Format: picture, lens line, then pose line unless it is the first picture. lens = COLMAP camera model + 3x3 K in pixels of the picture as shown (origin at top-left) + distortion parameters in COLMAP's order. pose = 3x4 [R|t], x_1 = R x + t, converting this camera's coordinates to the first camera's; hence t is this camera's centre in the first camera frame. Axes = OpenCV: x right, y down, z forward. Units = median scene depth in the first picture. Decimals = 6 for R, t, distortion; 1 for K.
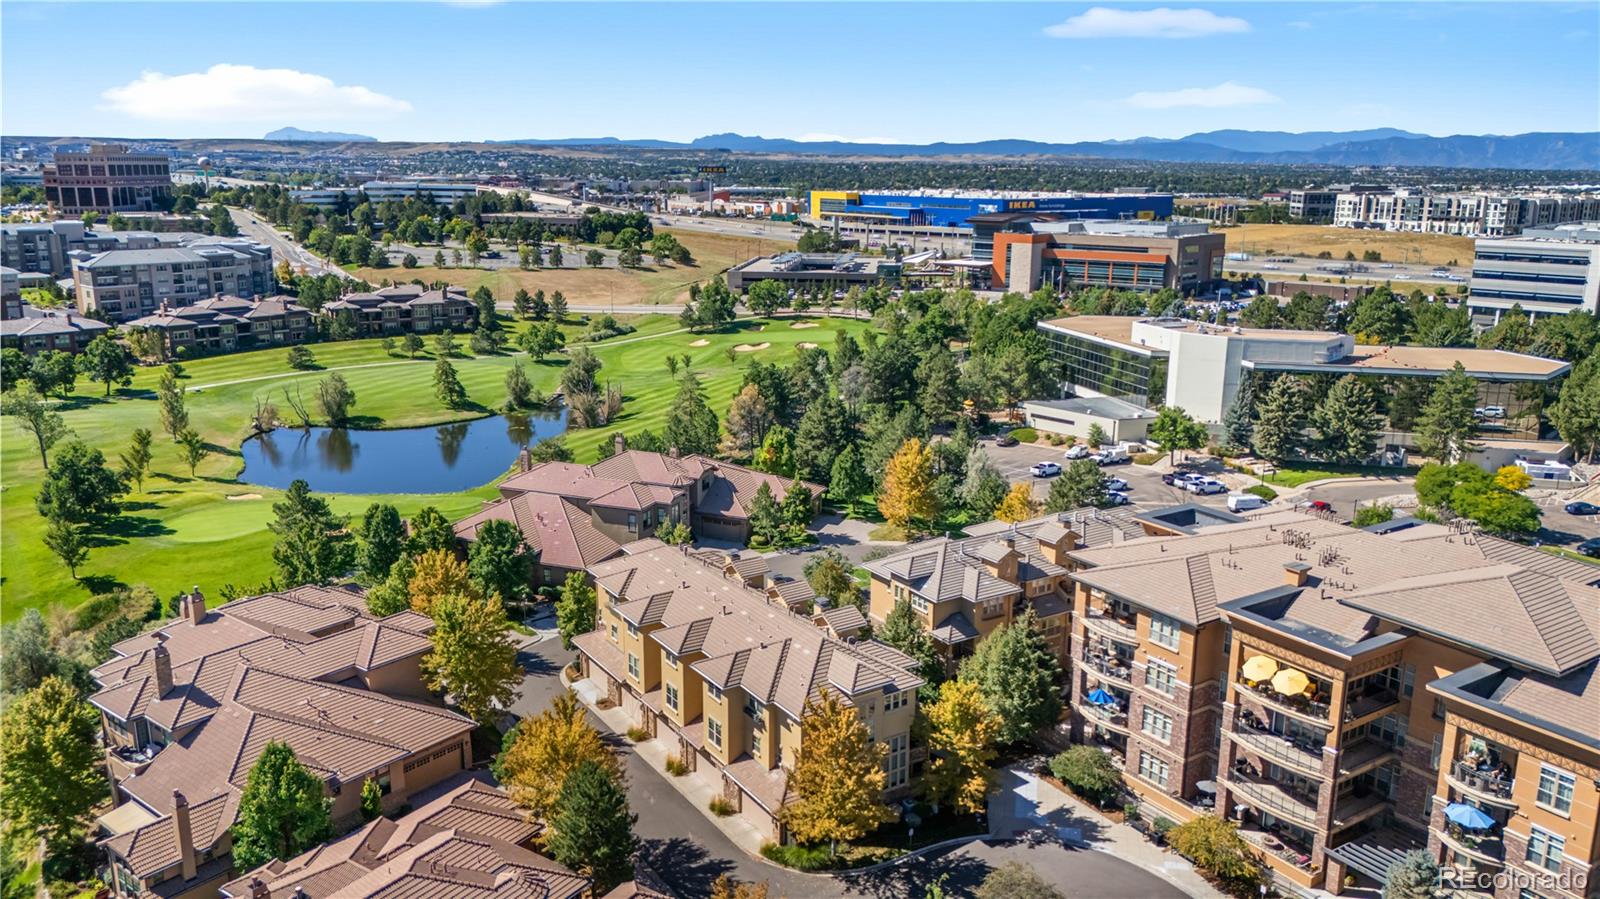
lens RADIAL K [[1142.8, 0, 807.9], [0, 1142.8, 451.2], [0, 0, 1]] dist [0.023387, -0.013951]
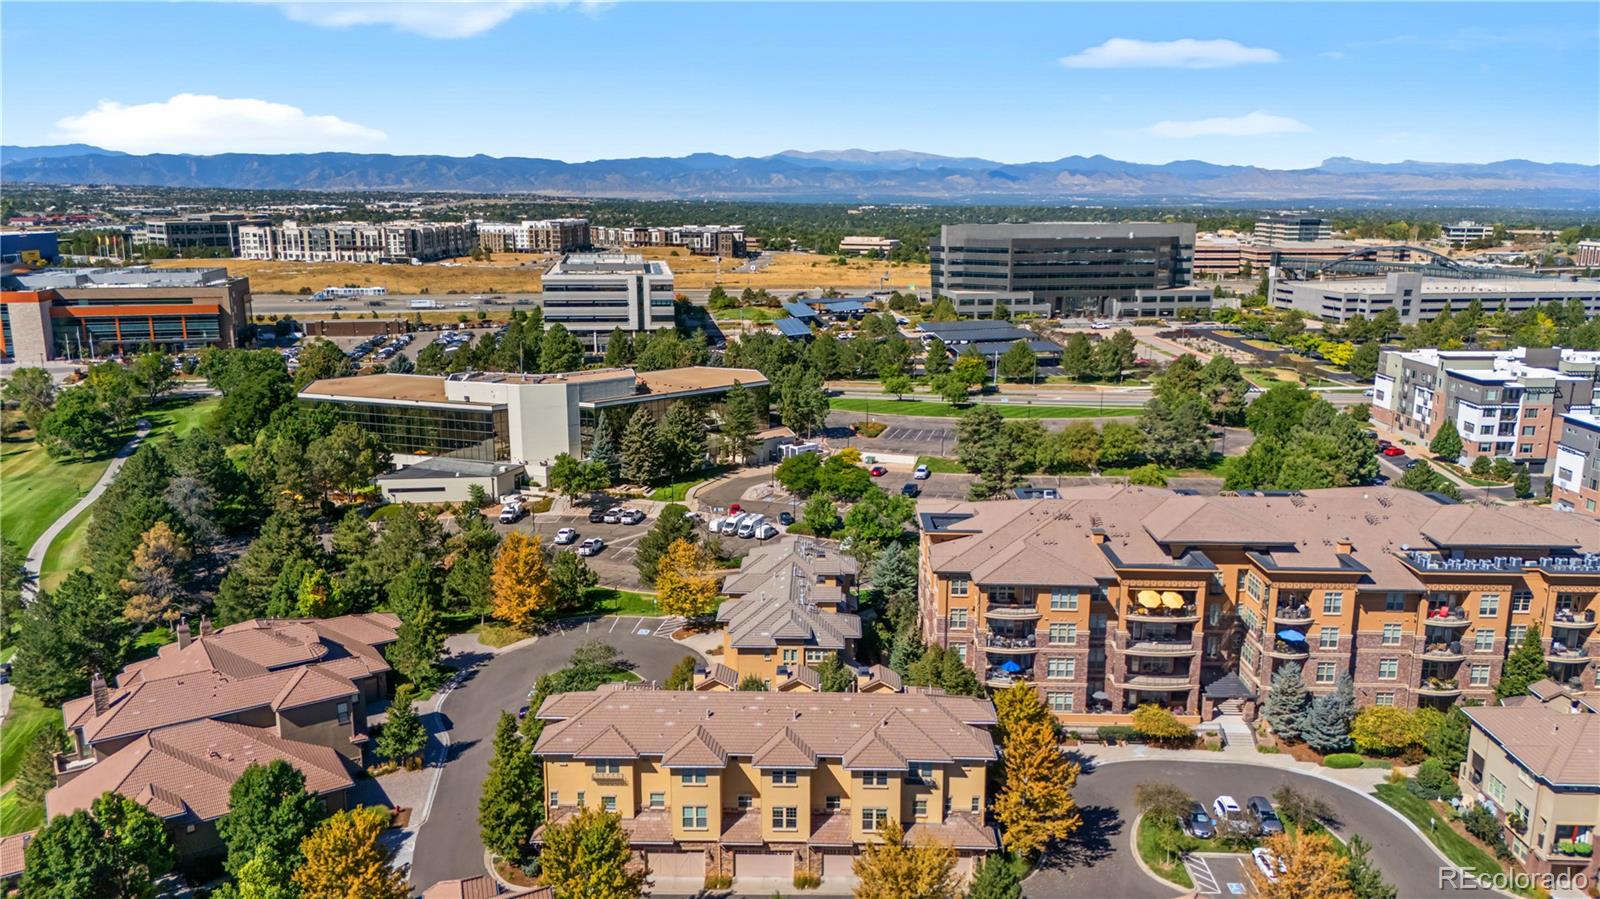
lens RADIAL K [[1142.8, 0, 803.3], [0, 1142.8, 449.5], [0, 0, 1]] dist [0.023387, -0.013951]
pose [[0.570690, -0.178917, 0.801437, -0.211784], [0.194956, 0.977591, 0.079417, -0.042880], [-0.797687, 0.110922, 0.592783, 0.092293]]
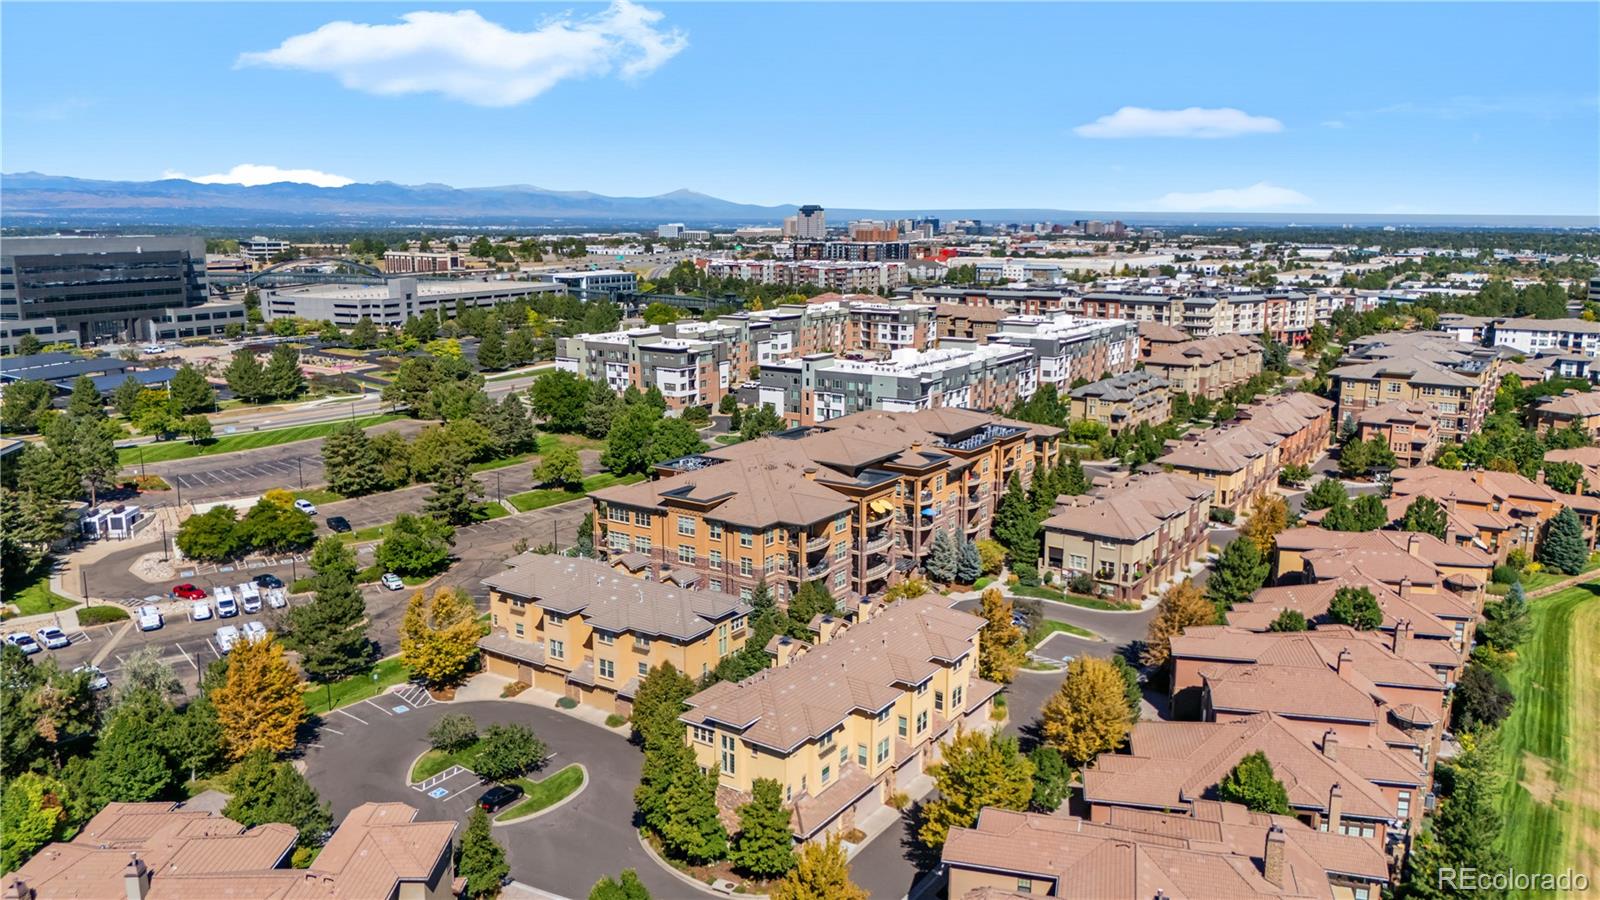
lens RADIAL K [[1142.8, 0, 786.9], [0, 1142.8, 447.8], [0, 0, 1]] dist [0.023387, -0.013951]
pose [[-0.378762, -0.186852, 0.906436, -0.269446], [0.212980, 0.935523, 0.281844, -0.101633], [-0.900655, 0.299805, -0.314545, 0.354242]]
